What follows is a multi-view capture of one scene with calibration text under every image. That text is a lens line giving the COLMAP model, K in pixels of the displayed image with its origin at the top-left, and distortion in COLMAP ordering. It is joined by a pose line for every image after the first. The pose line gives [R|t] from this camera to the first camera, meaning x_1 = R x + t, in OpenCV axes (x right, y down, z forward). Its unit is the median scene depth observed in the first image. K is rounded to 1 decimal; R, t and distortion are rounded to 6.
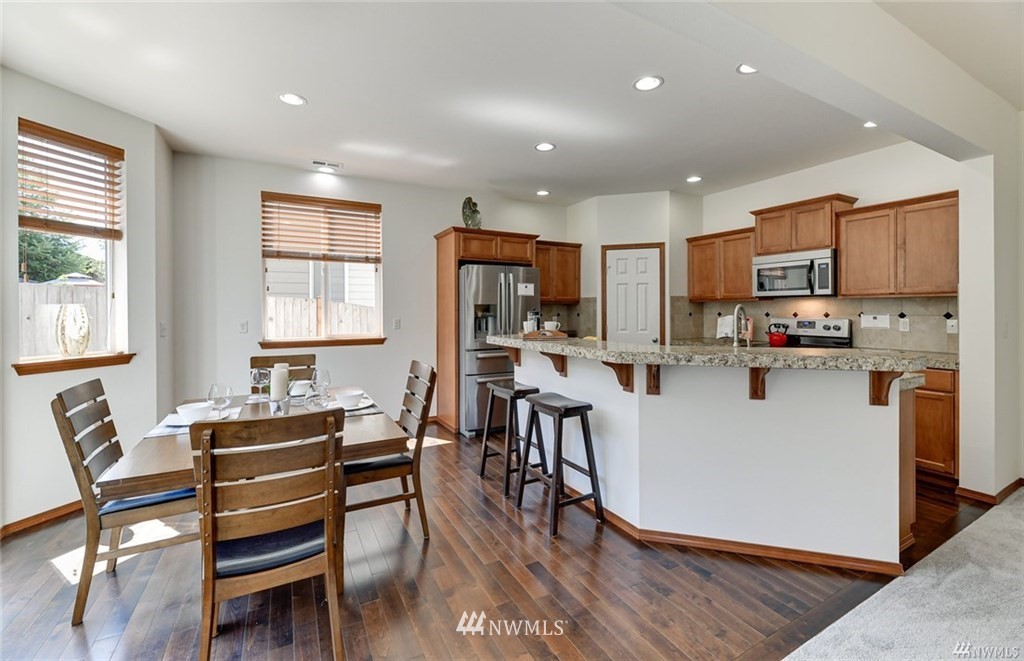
lens RADIAL K [[412.0, 0, 509.8], [0, 412.0, 311.8], [0, 0, 1]] dist [-0.012461, 0.000037]
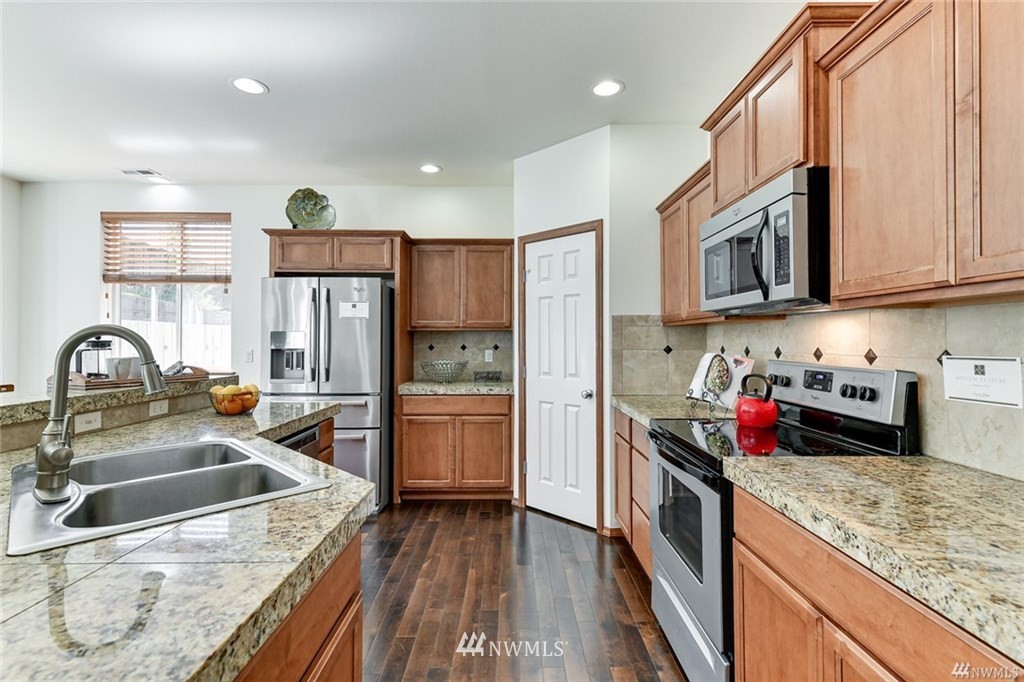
lens RADIAL K [[459.9, 0, 499.4], [0, 459.9, 339.0], [0, 0, 1]] dist [0.001553, 0.000210]
pose [[0.881210, 0.004080, -0.472707, 0.662620], [-0.007966, 0.999949, -0.006220, -0.002843], [0.472658, 0.009247, 0.881197, 0.470489]]
